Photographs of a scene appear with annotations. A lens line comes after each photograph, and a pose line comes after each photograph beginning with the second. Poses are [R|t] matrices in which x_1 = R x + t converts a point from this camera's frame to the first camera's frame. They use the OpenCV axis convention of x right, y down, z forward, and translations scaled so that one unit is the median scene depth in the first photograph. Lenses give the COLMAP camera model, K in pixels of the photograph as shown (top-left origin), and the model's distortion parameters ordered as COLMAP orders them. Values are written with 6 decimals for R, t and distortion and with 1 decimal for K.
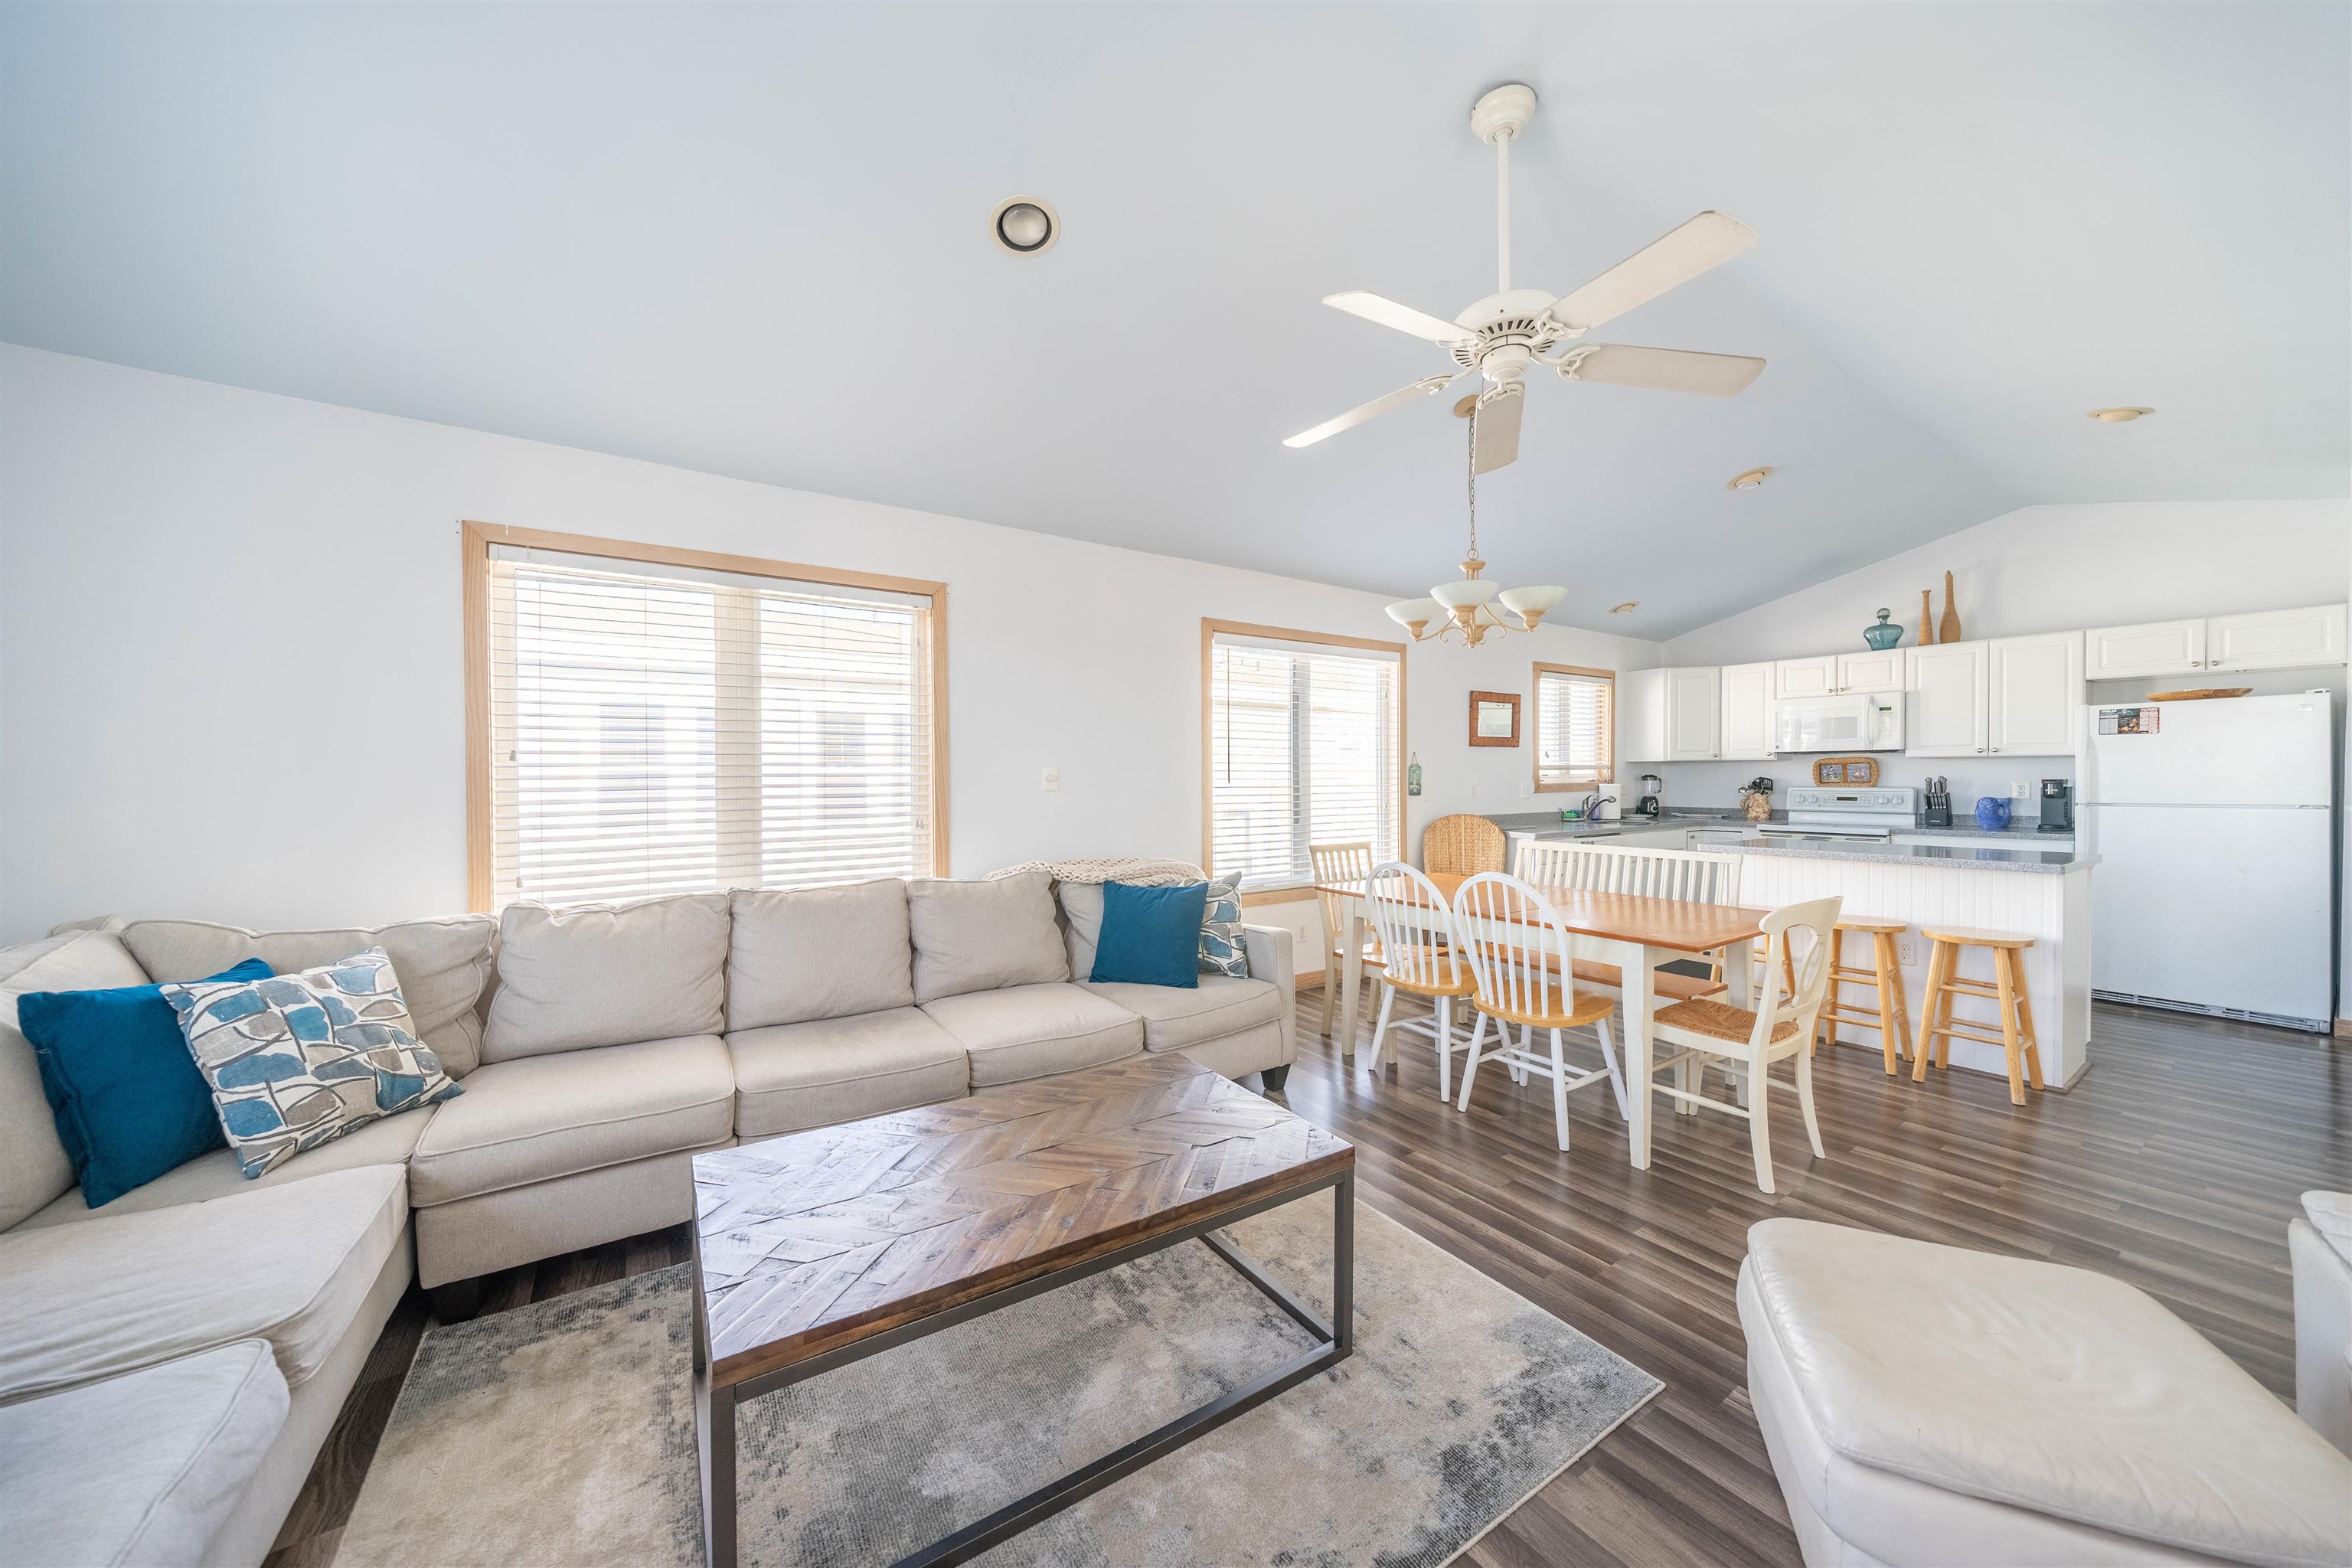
lens RADIAL K [[815.1, 0, 1153.7], [0, 815.1, 779.3], [0, 0, 1]] dist [-0.012980, -0.000415]
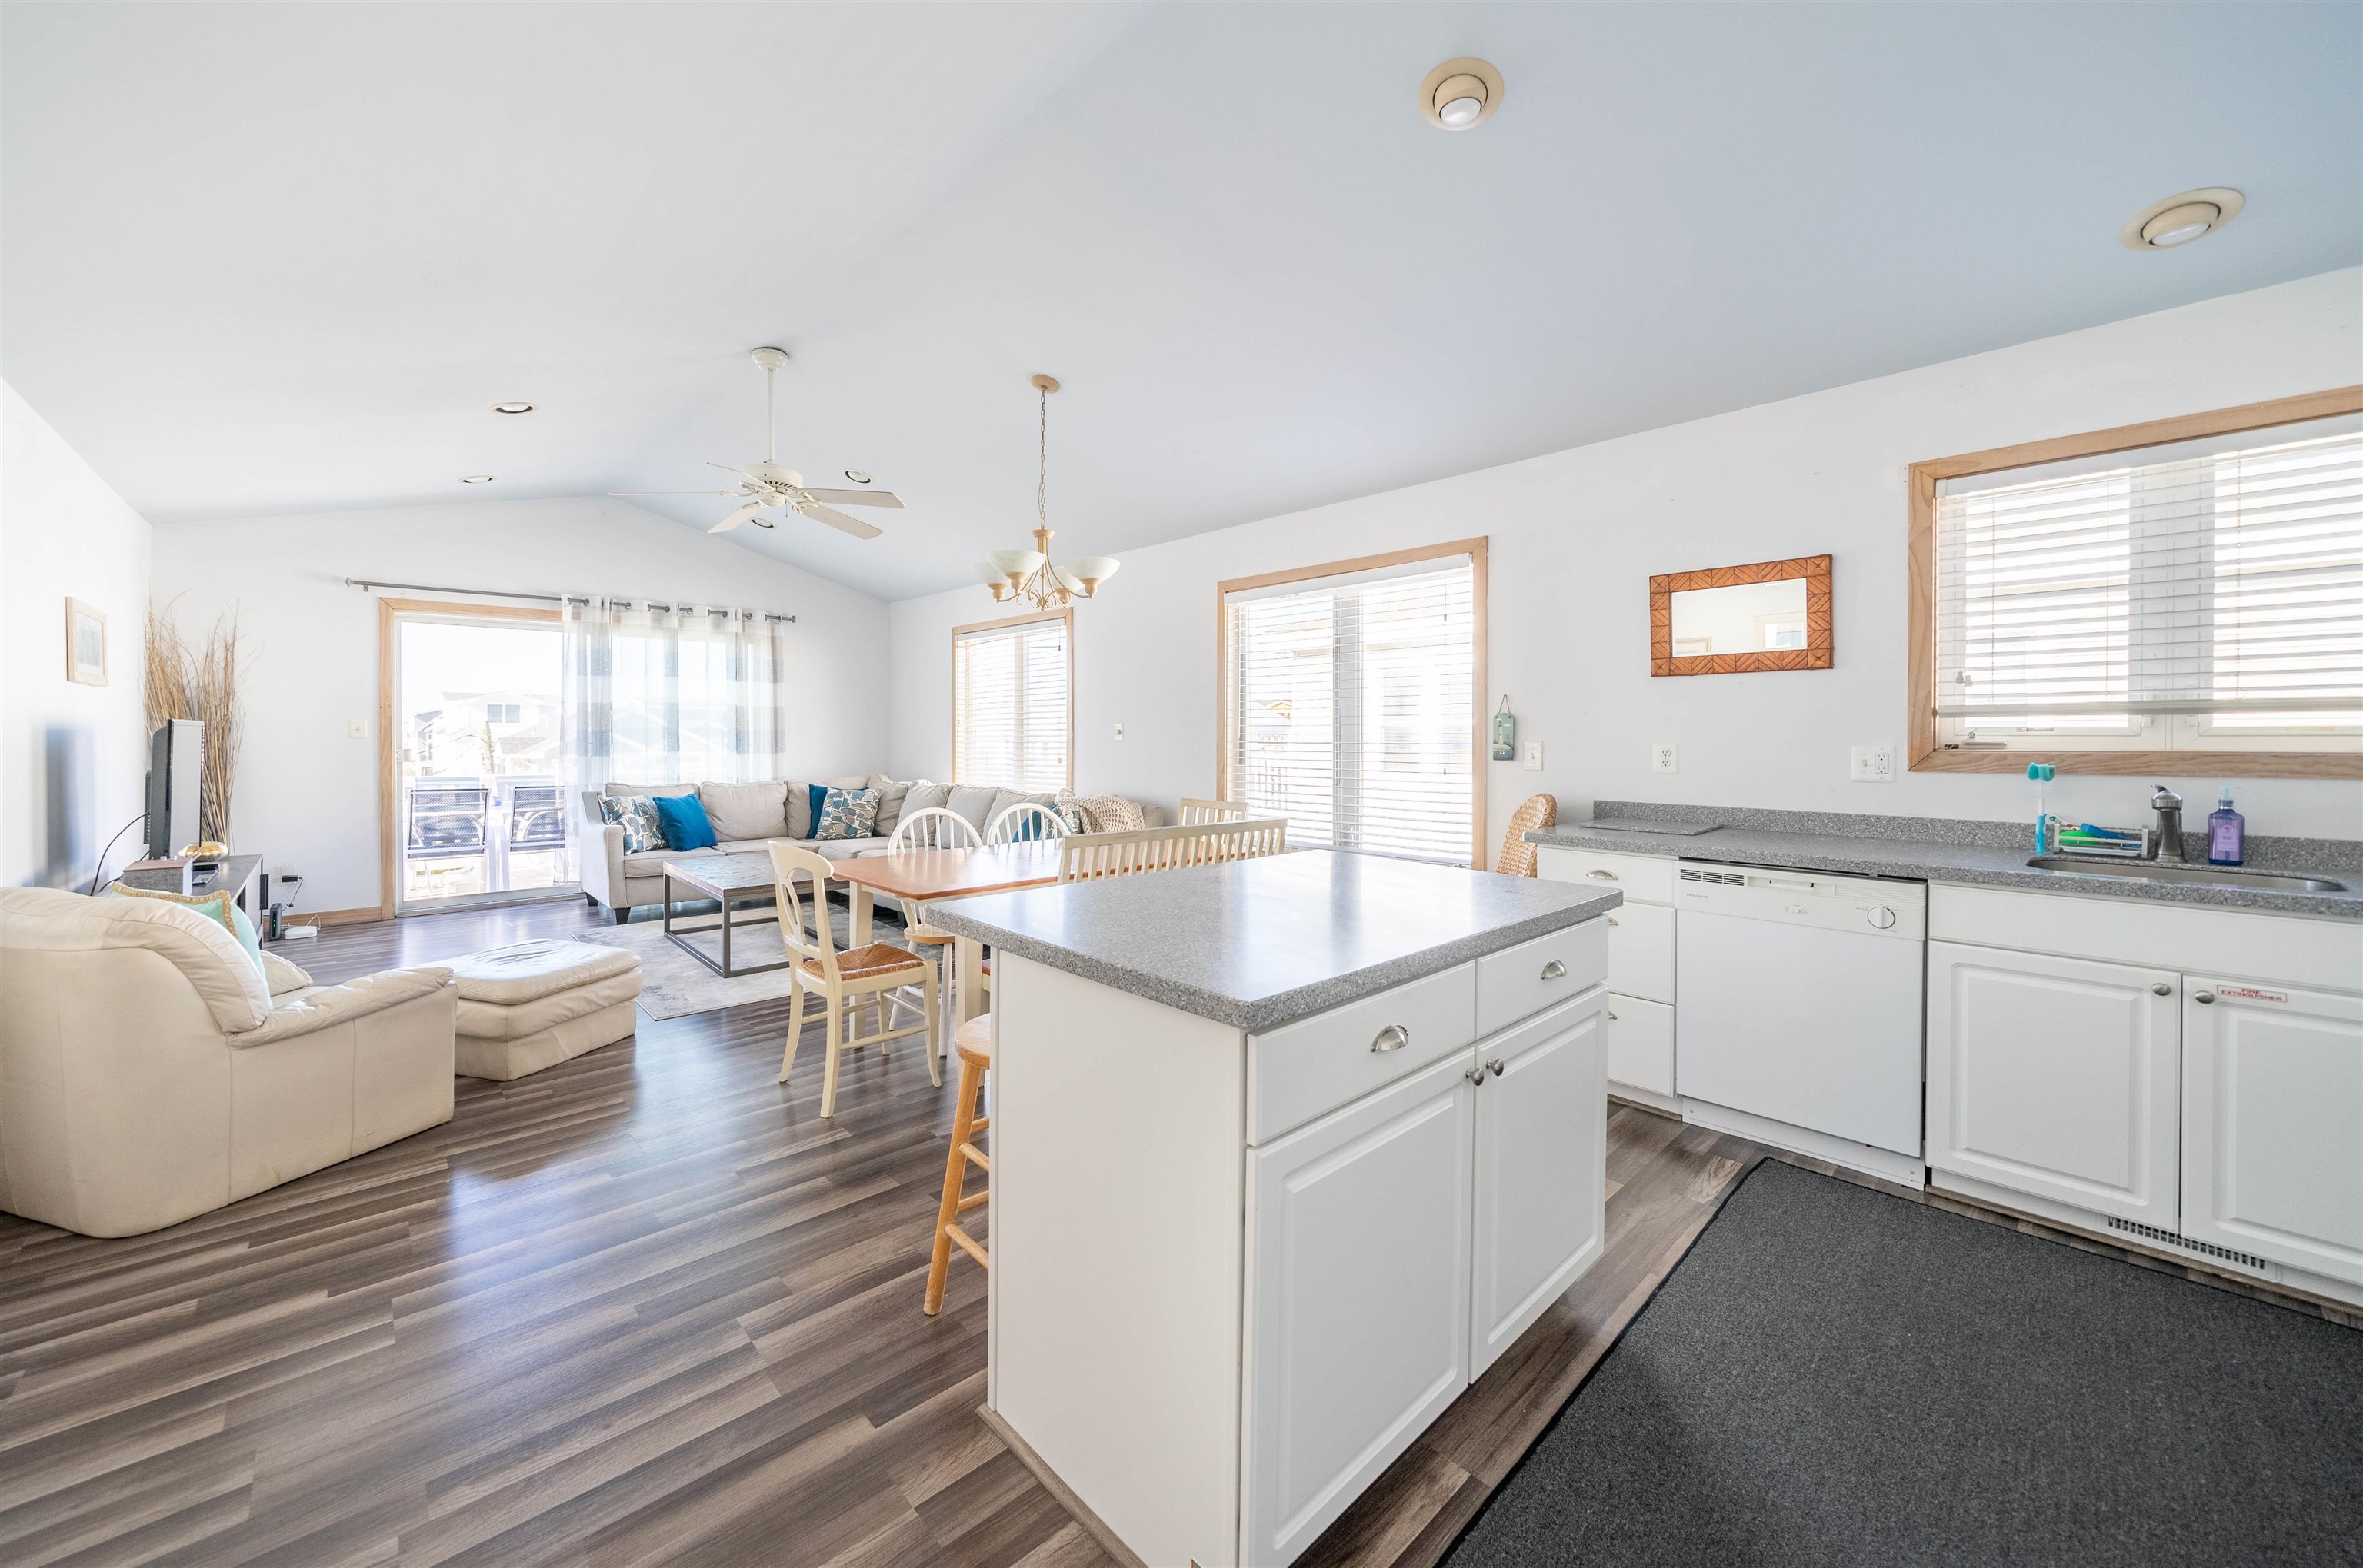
lens RADIAL K [[882.3, 0, 1140.2], [0, 882.3, 733.1], [0, 0, 1]] dist [-0.010149, 0.000113]
pose [[0.148119, 0.003589, -0.988963, 0.959958], [-0.003878, 0.999988, 0.003048, -0.003014], [0.988962, 0.003384, 0.148131, 0.588535]]
